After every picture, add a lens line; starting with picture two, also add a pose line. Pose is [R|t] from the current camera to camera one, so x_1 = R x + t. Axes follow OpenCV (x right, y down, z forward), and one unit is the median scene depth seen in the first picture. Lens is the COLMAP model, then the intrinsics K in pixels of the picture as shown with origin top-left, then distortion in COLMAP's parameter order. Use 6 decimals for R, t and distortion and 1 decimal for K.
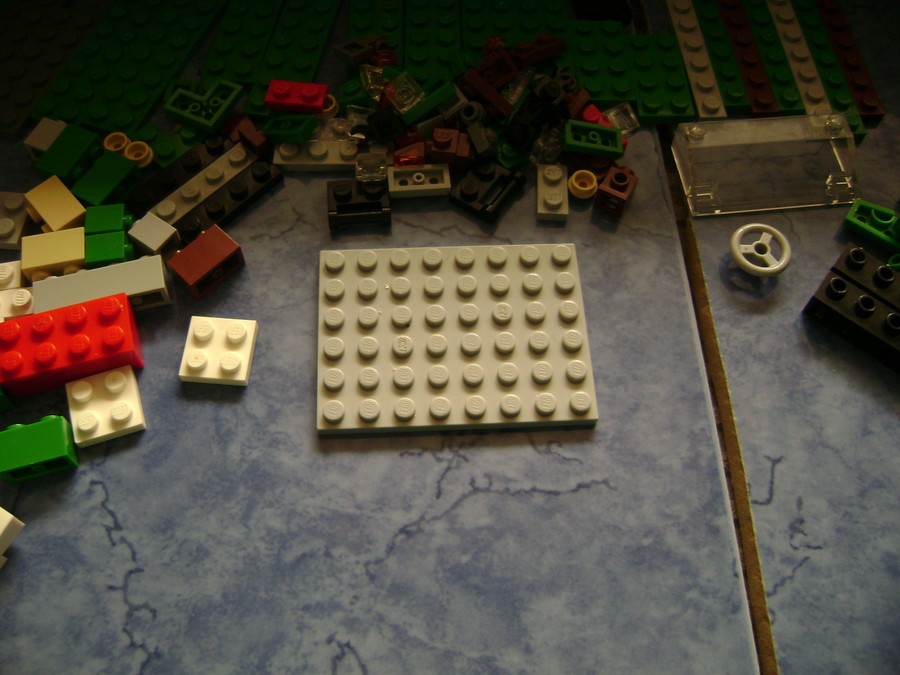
lens RADIAL K [[926.5, 0, 449.7], [0, 926.5, 335.8], [0, 0, 1]] dist [-0.176049, 0.105572]
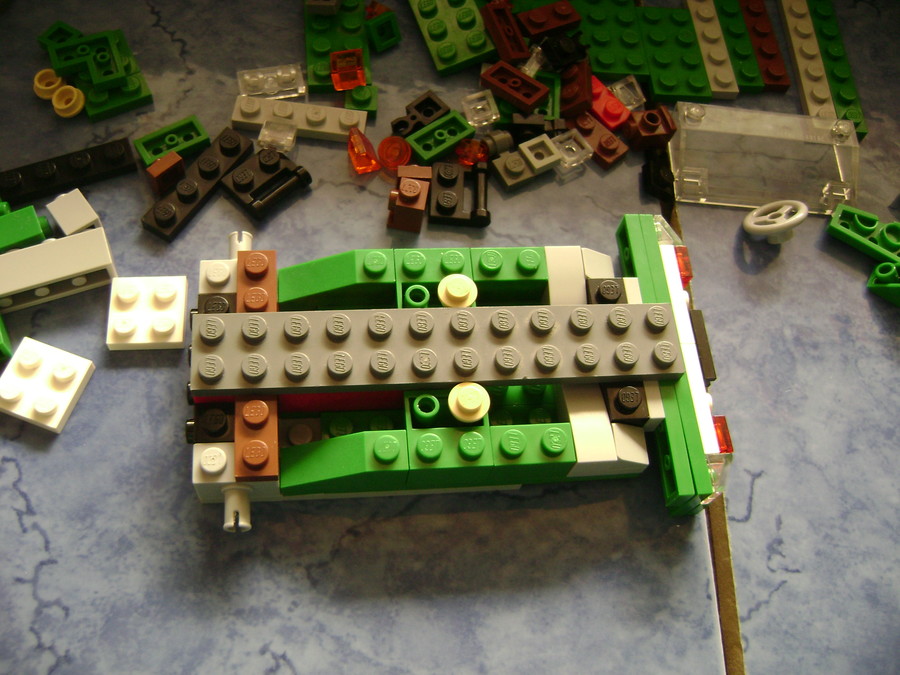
lens RADIAL K [[931.9, 0, 451.7], [0, 931.9, 334.2], [0, 0, 1]] dist [-0.176484, 0.107237]
pose [[0.995501, 0.062025, 0.071627, -0.029150], [-0.063559, 0.997791, 0.019337, -0.005434], [-0.070269, -0.023802, 0.997244, 0.093708]]
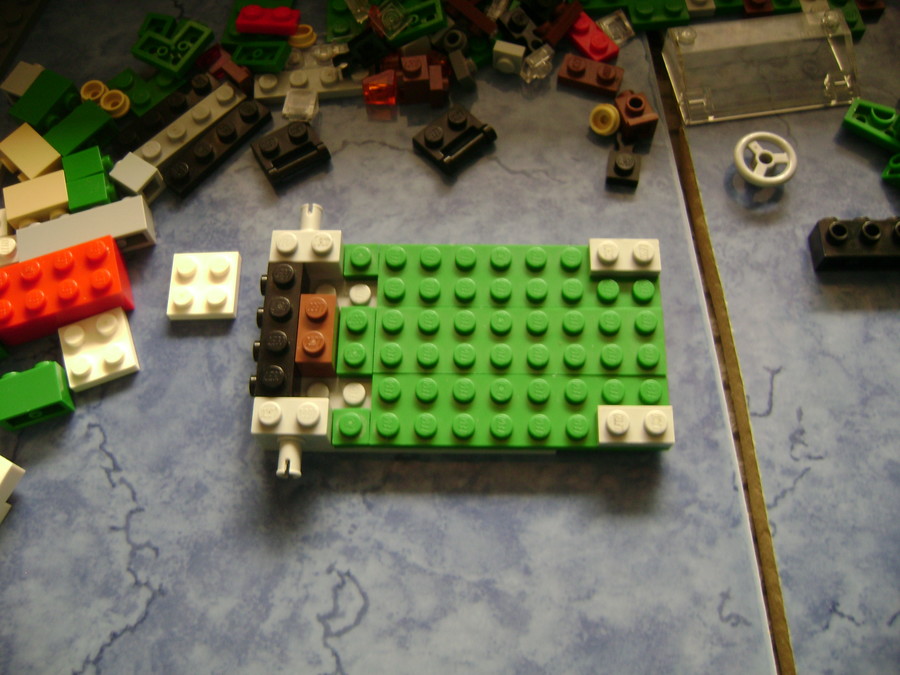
lens RADIAL K [[926.5, 0, 449.7], [0, 926.5, 335.8], [0, 0, 1]] dist [-0.176049, 0.105572]
pose [[0.998345, -0.048769, -0.030489, 0.041992], [0.051222, 0.995004, 0.085694, -0.003144], [0.026157, -0.087114, 0.995855, 0.014094]]
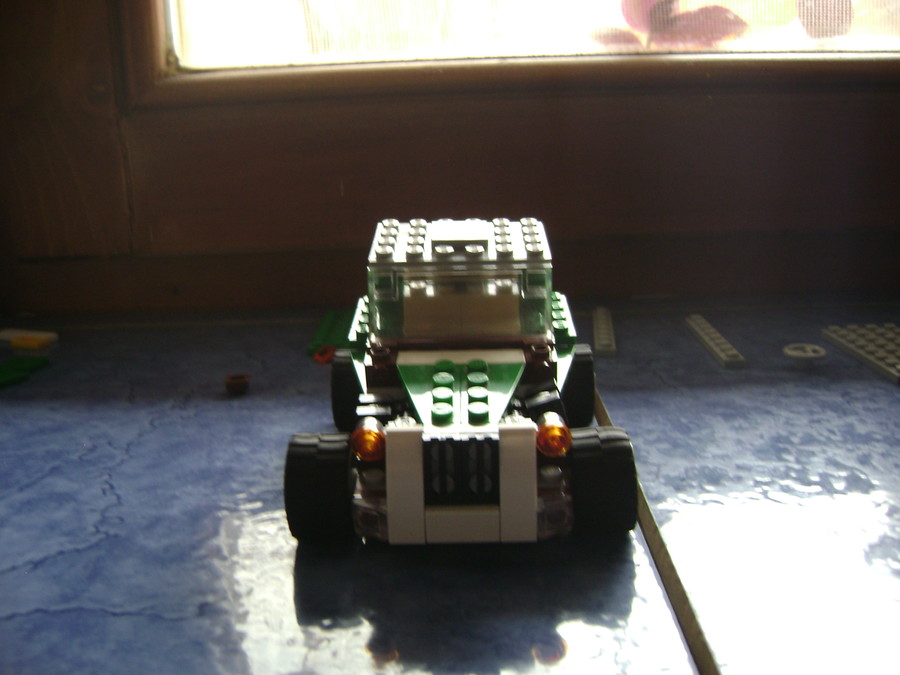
lens RADIAL K [[926.5, 0, 449.7], [0, 926.5, 335.8], [0, 0, 1]] dist [-0.176049, 0.105572]
pose [[0.997087, -0.031595, -0.069418, 0.181885], [-0.029547, 0.679075, -0.733474, 0.958391], [0.070314, 0.733389, 0.676163, 0.048130]]
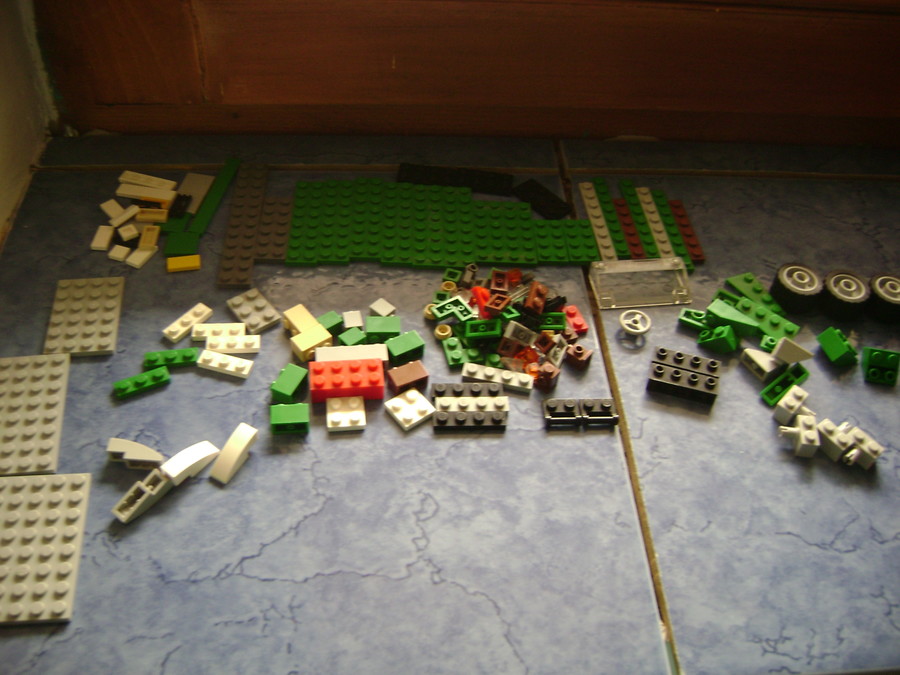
lens RADIAL K [[929.0, 0, 447.1], [0, 929.0, 339.1], [0, 0, 1]] dist [-0.166729, 0.108939]
pose [[0.998965, 0.016484, 0.042400, -0.154652], [-0.005928, 0.971265, -0.237927, 0.465586], [-0.045104, 0.237429, 0.970357, -0.988059]]
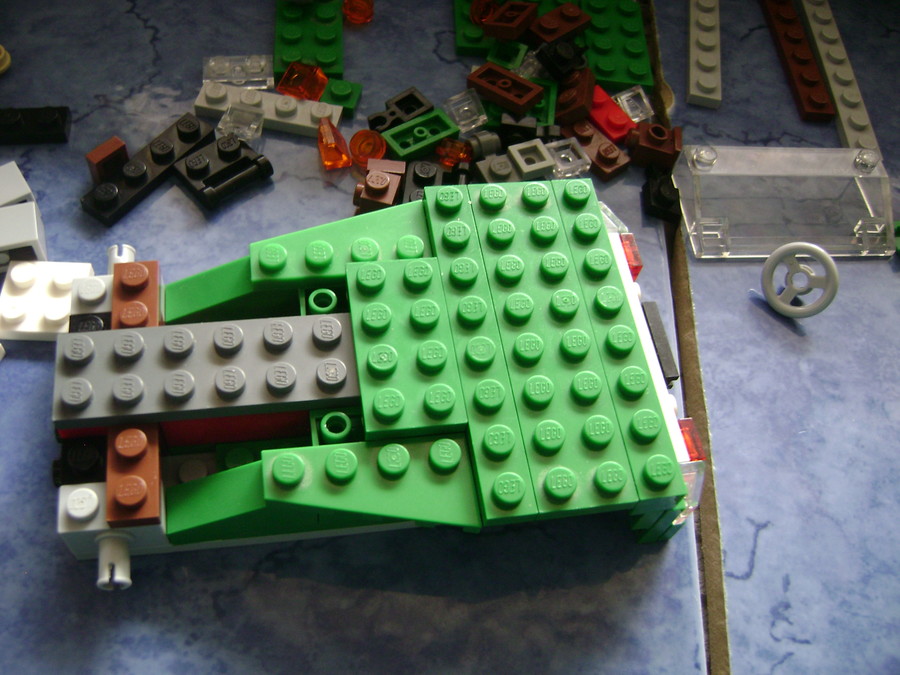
lens RADIAL K [[931.9, 0, 451.7], [0, 931.9, 334.2], [0, 0, 1]] dist [-0.176484, 0.107237]
pose [[0.992114, 0.122015, 0.028661, 0.054215], [-0.119358, 0.989540, -0.081024, 0.073018], [-0.038247, 0.076964, 0.996300, 0.222908]]
